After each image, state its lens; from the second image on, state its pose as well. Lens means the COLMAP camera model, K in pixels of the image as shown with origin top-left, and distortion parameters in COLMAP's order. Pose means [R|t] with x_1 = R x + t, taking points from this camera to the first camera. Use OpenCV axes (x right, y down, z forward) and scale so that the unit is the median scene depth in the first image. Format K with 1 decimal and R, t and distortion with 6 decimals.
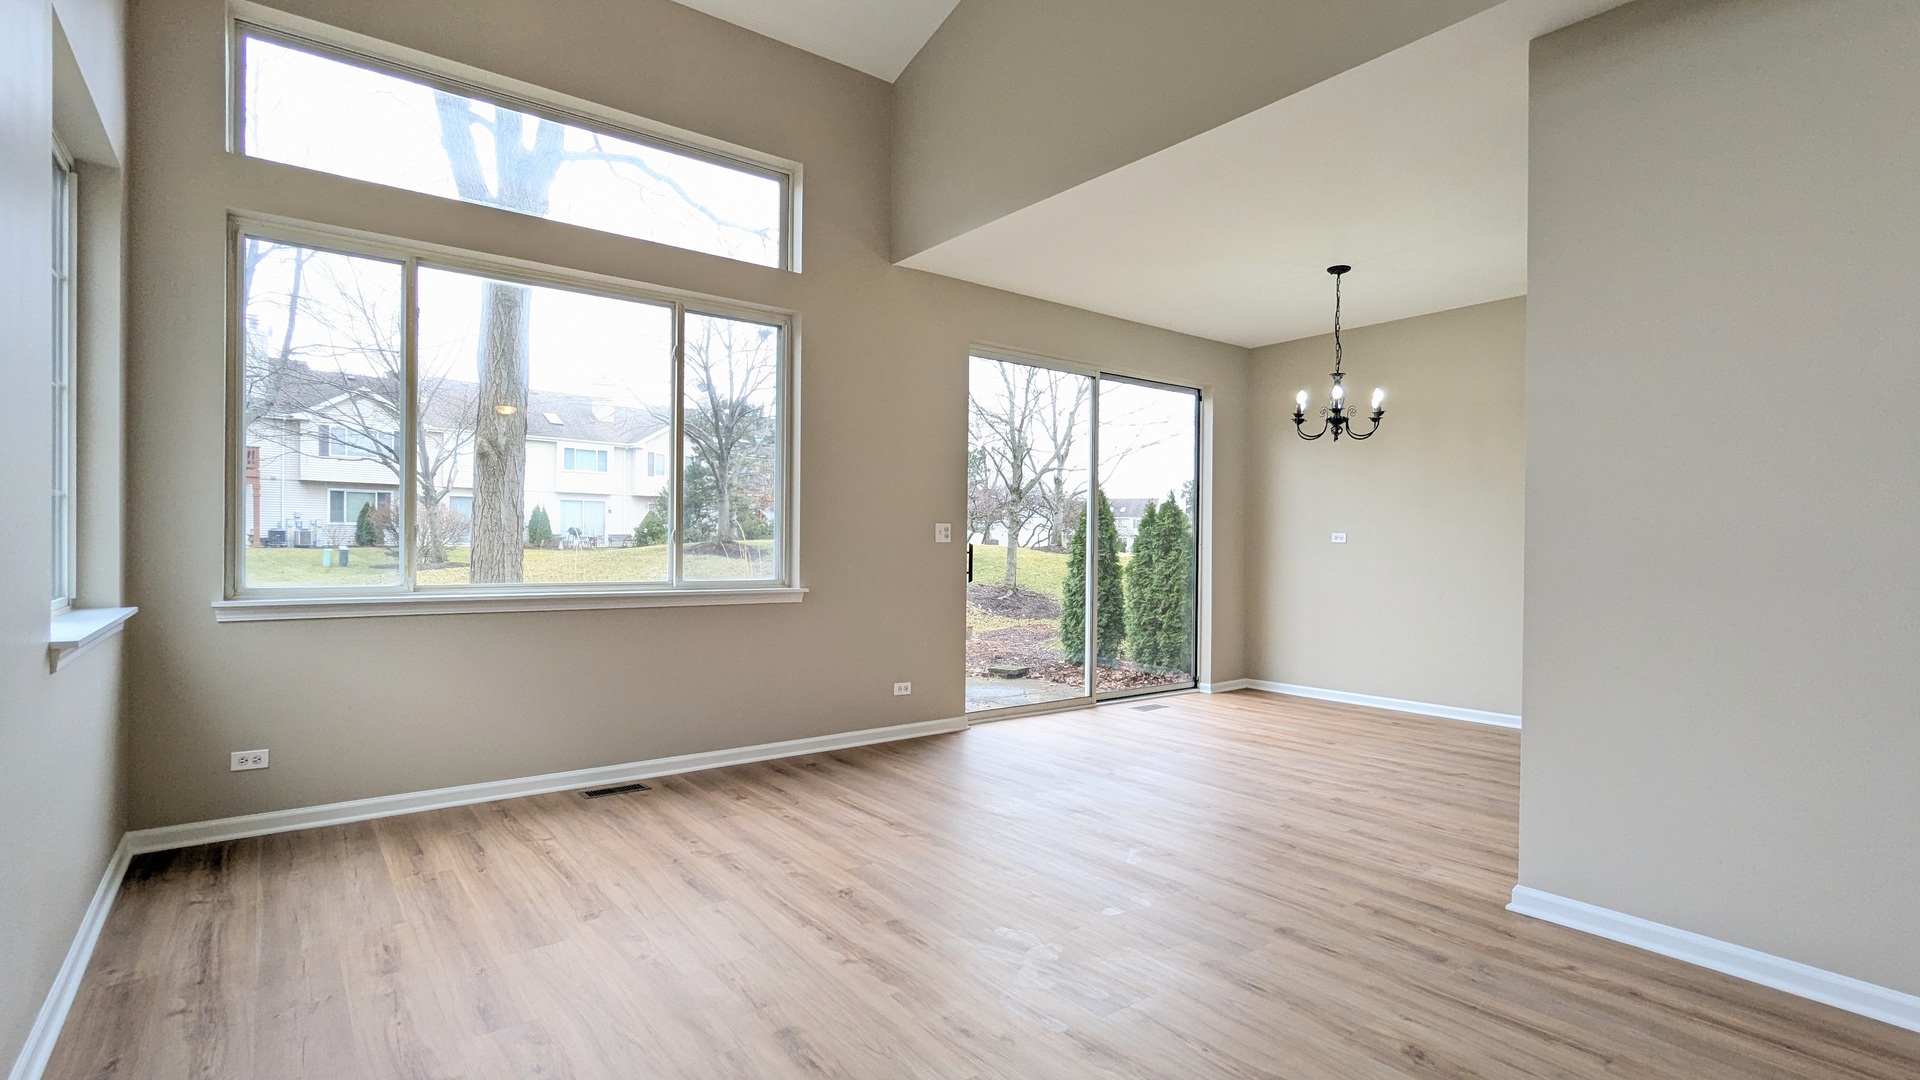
lens RADIAL K [[911.7, 0, 974.5], [0, 911.7, 546.8], [0, 0, 1]] dist [-0.002033, 0.003526]
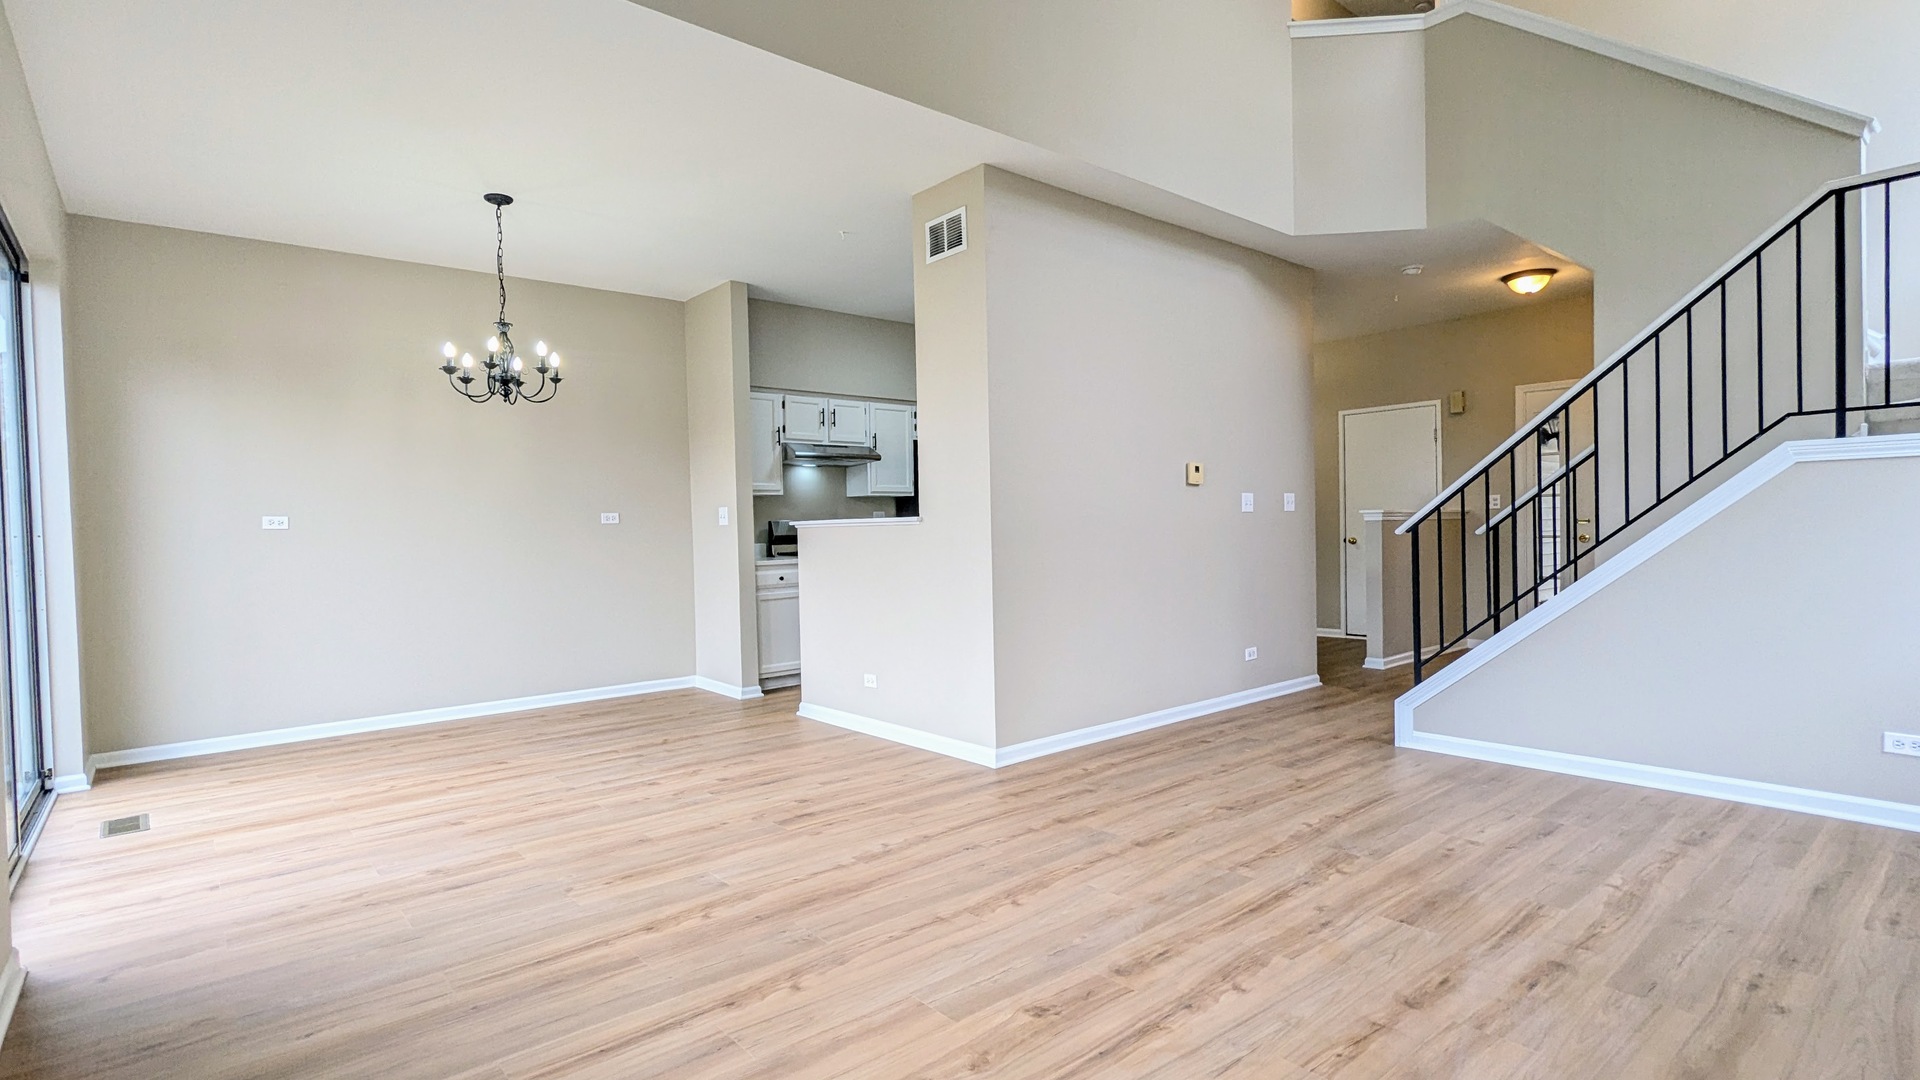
lens RADIAL K [[911.7, 0, 965.3], [0, 911.7, 543.3], [0, 0, 1]] dist [-0.002033, 0.003526]
pose [[-0.035690, -0.027843, 0.998975, -0.629293], [0.026941, 0.999222, 0.028813, 0.000756], [-0.999000, 0.027941, -0.034912, 0.818878]]
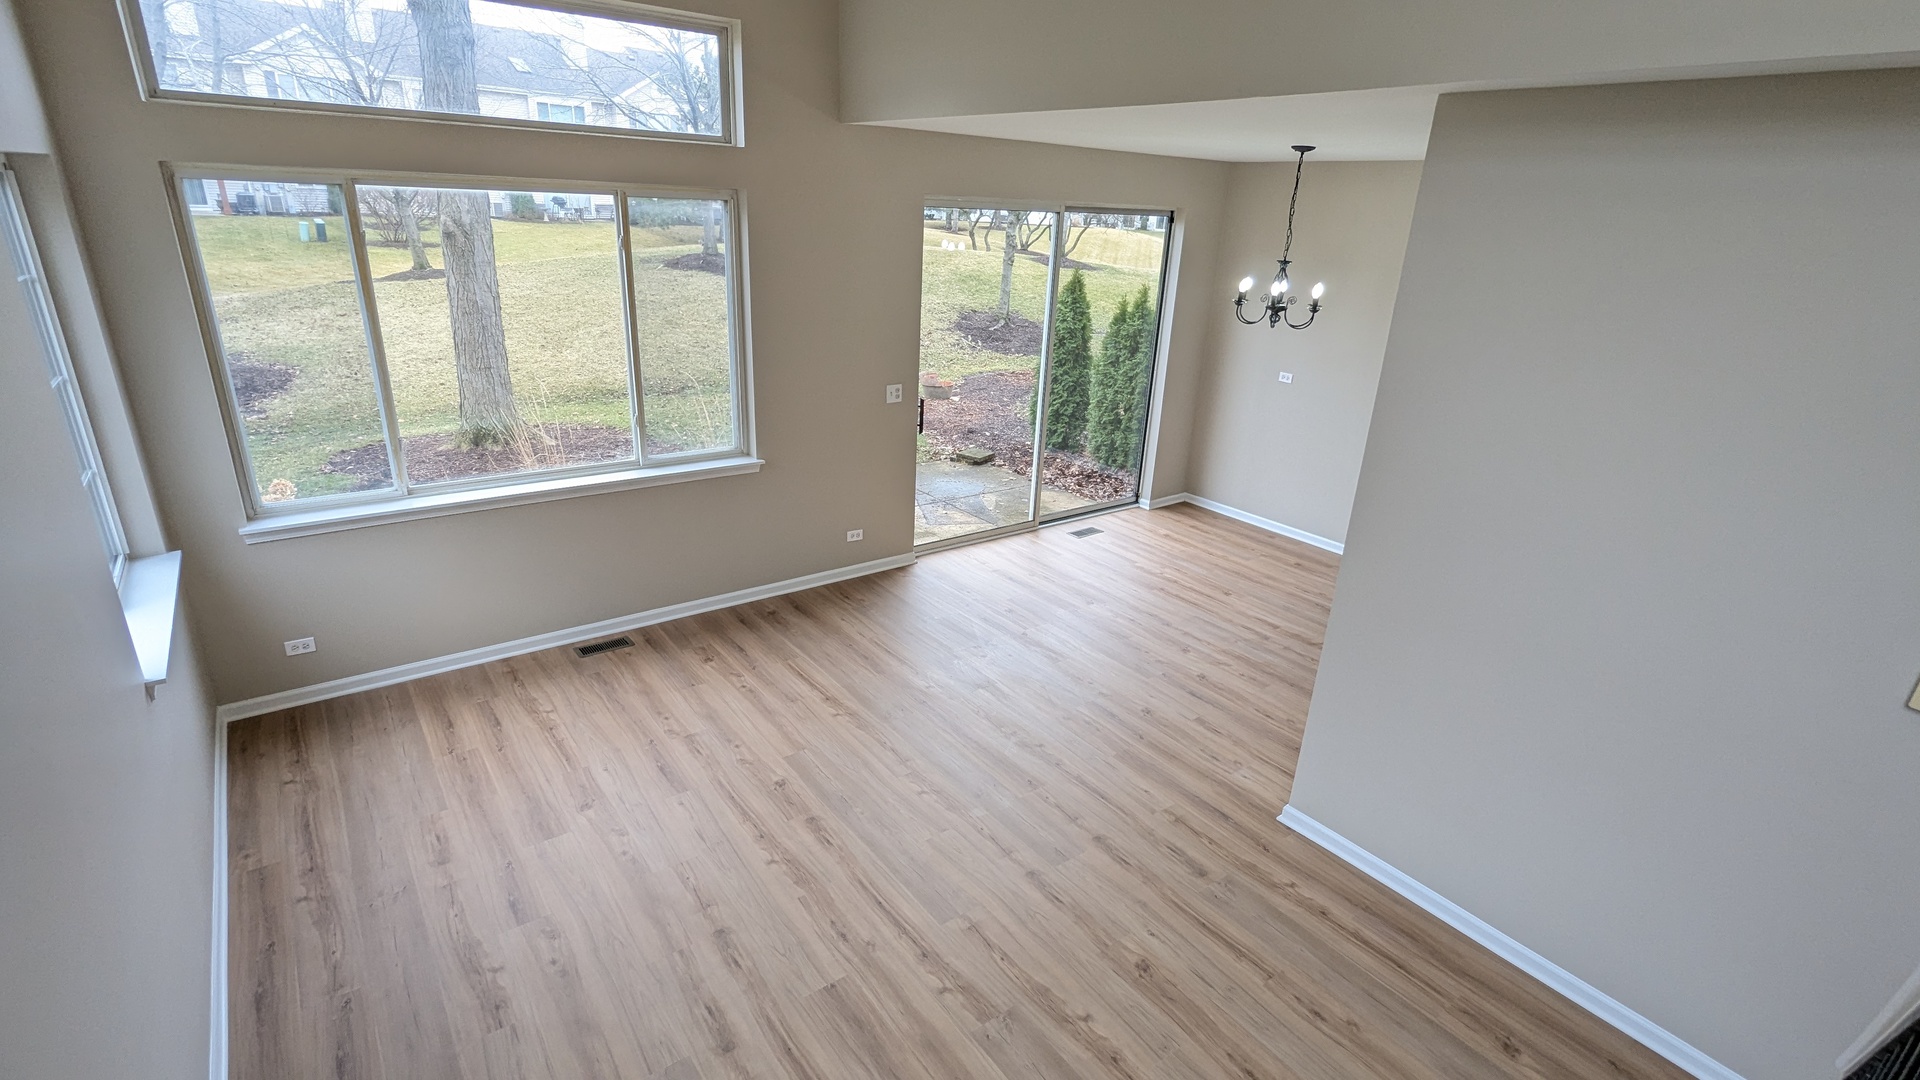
lens RADIAL K [[911.7, 0, 979.5], [0, 911.7, 547.5], [0, 0, 1]] dist [-0.002033, 0.003526]
pose [[0.999008, 0.044338, 0.004123, 0.096095], [-0.042924, 0.934215, 0.354117, -0.319575], [0.011849, -0.353943, 0.935192, -0.080987]]
